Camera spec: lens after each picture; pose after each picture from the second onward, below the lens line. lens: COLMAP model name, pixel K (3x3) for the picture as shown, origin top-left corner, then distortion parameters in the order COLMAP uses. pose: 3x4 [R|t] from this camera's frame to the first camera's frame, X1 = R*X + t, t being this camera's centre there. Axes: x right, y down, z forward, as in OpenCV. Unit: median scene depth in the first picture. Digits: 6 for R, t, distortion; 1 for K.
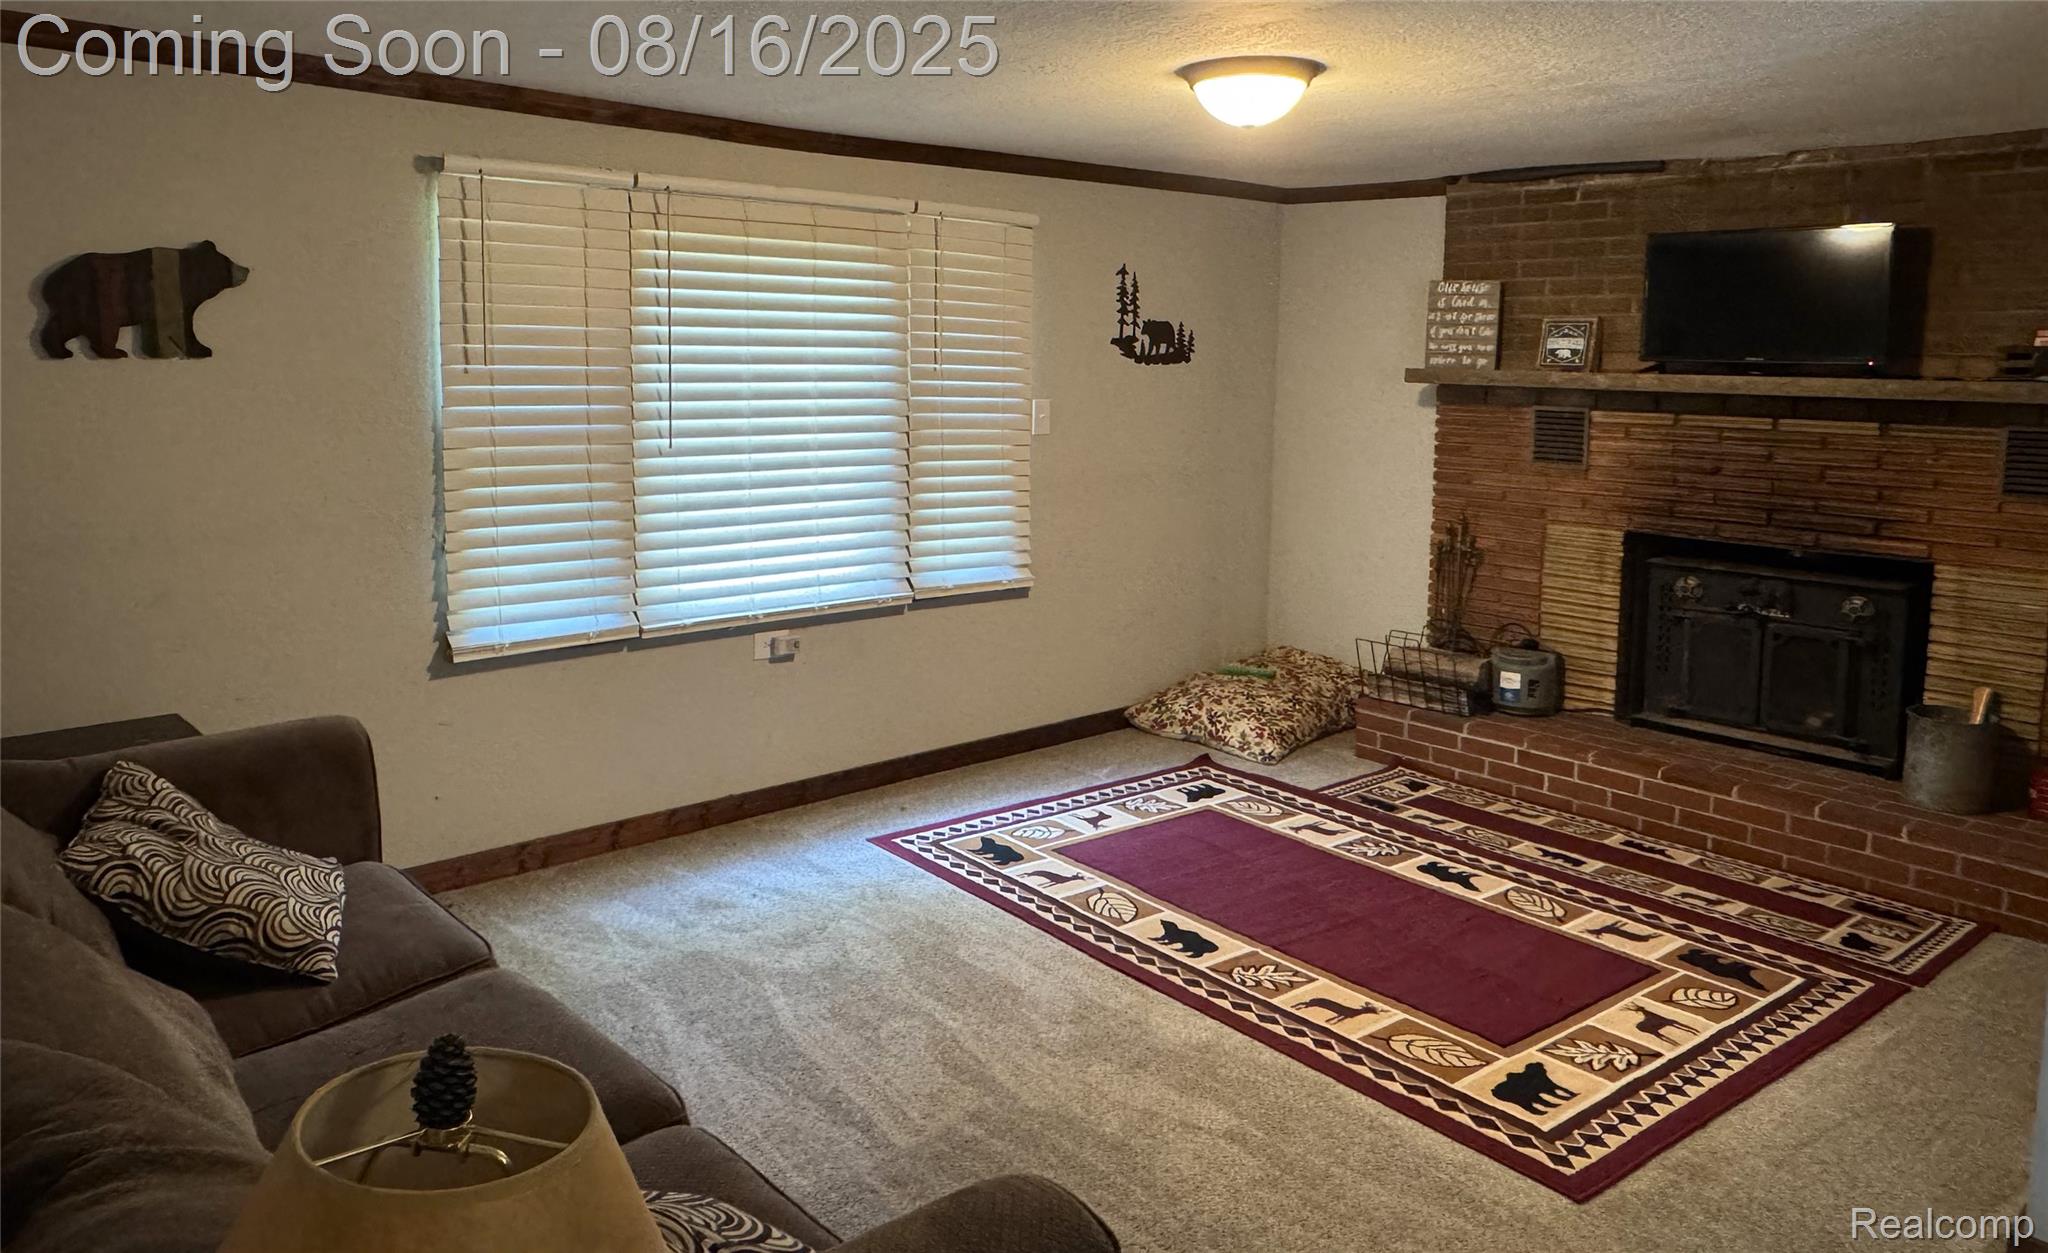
lens RADIAL K [[1435.5, 0, 1032.0], [0, 1435.5, 507.6], [0, 0, 1]] dist [-0.008190, -0.009685]
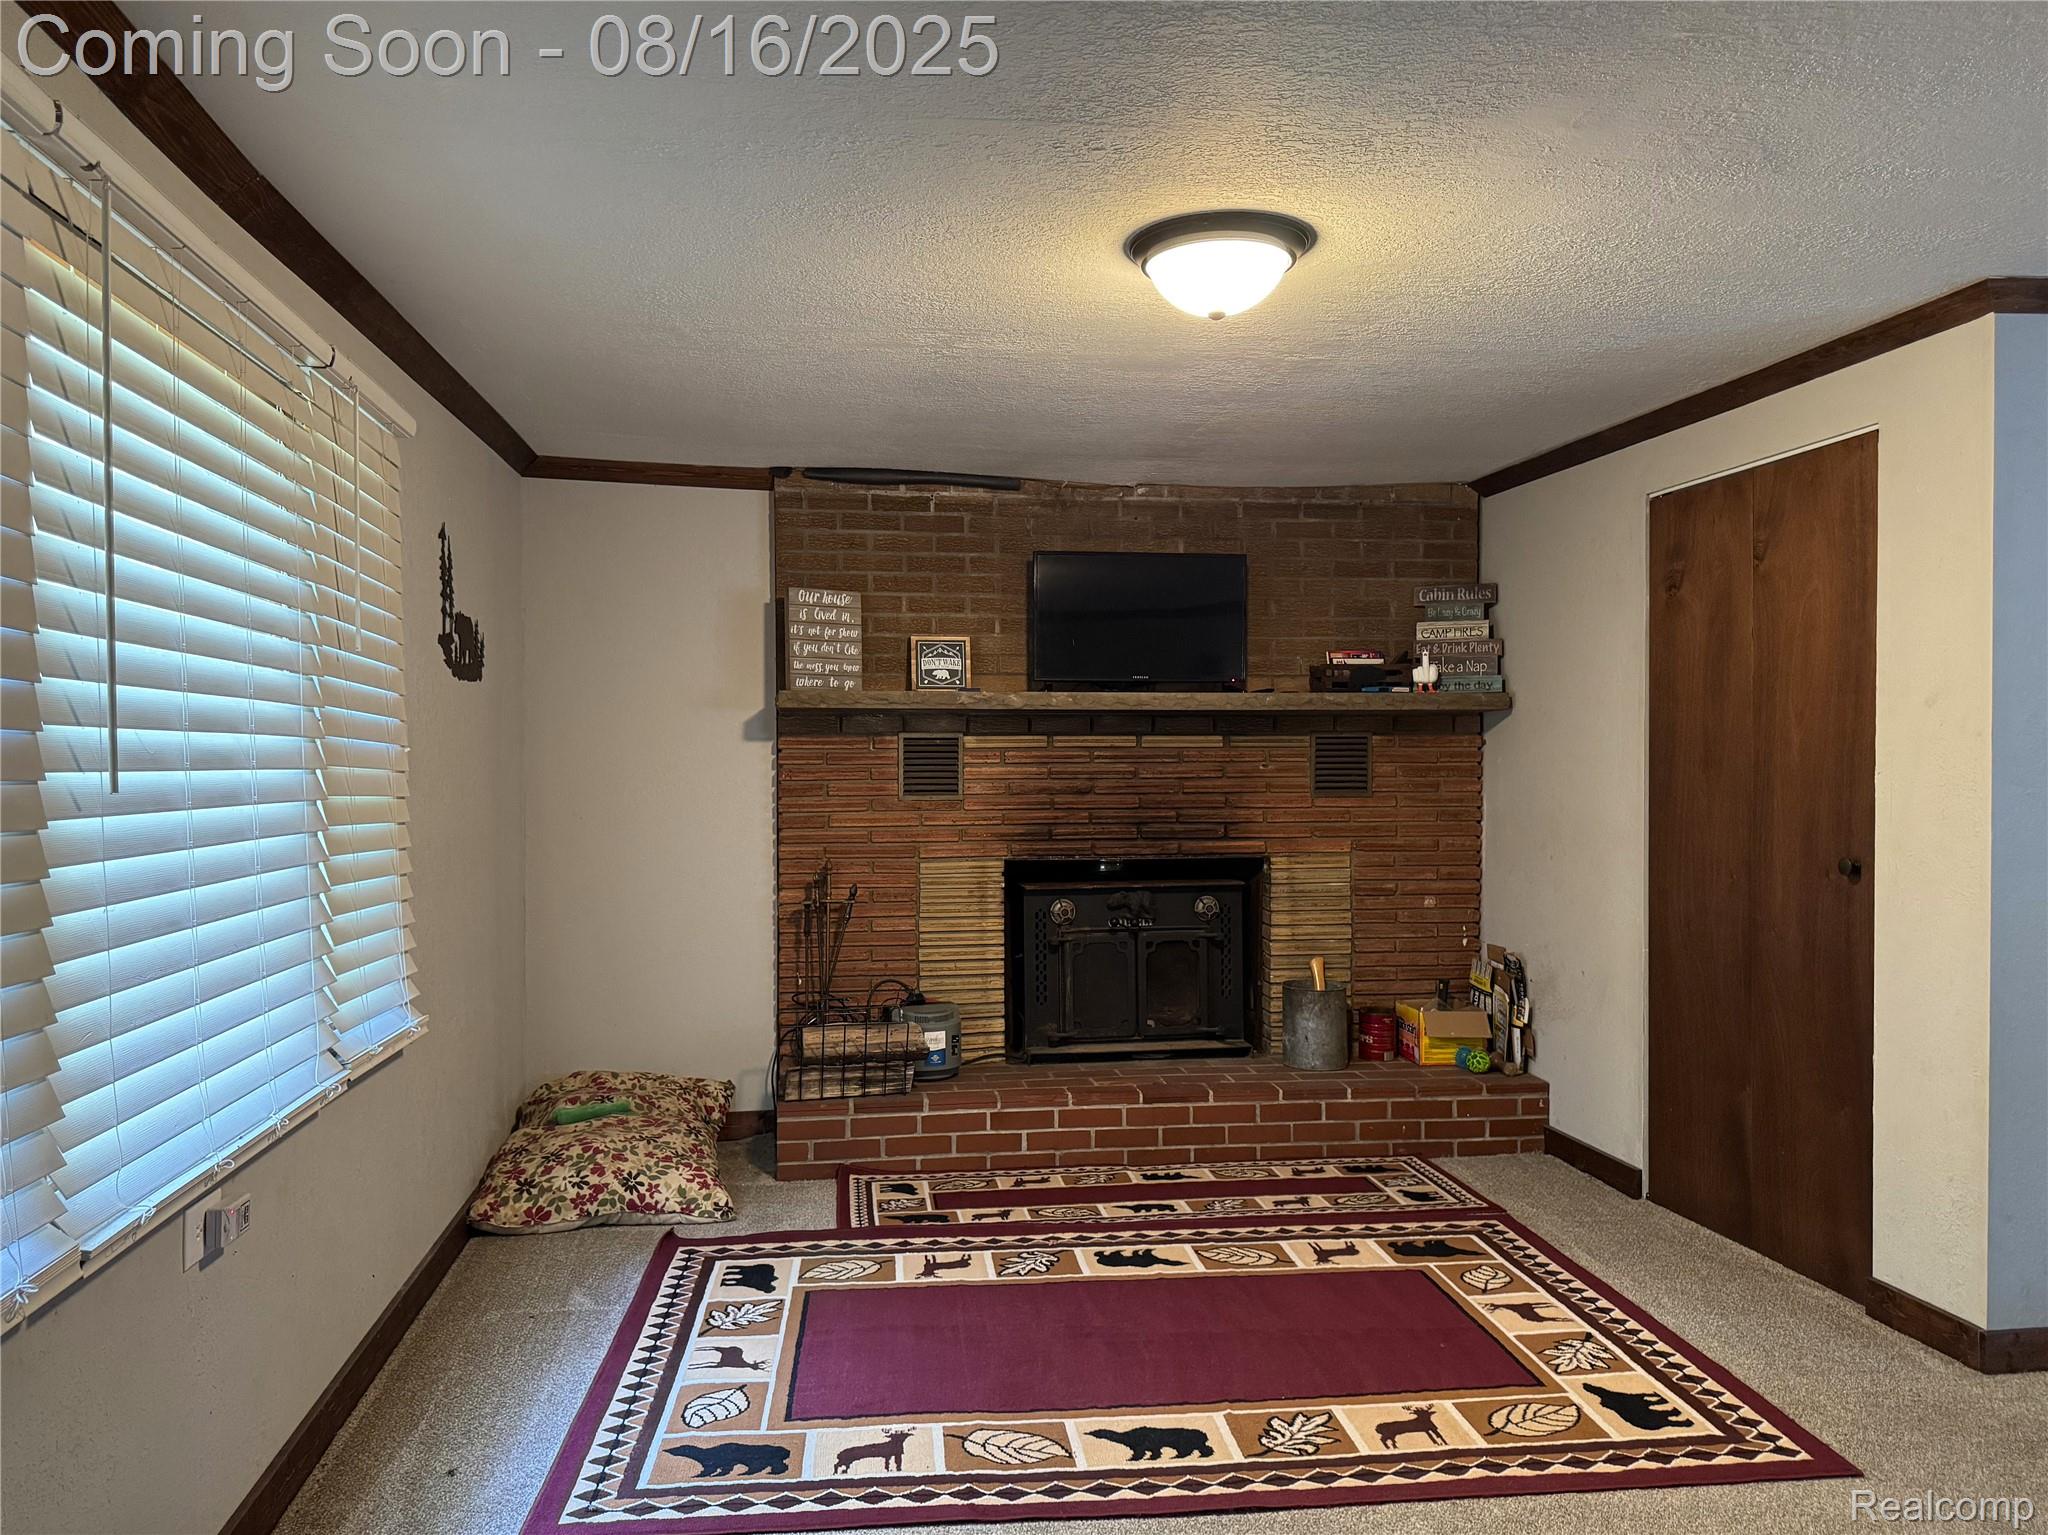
lens RADIAL K [[1476.8, 0, 1005.9], [0, 1476.8, 760.4], [0, 0, 1]] dist [0.041533, -0.051547]
pose [[0.541026, -0.024418, 0.840651, -0.463304], [0.103578, 0.993903, -0.037792, -0.014049], [-0.834603, 0.107519, 0.540256, 0.524638]]
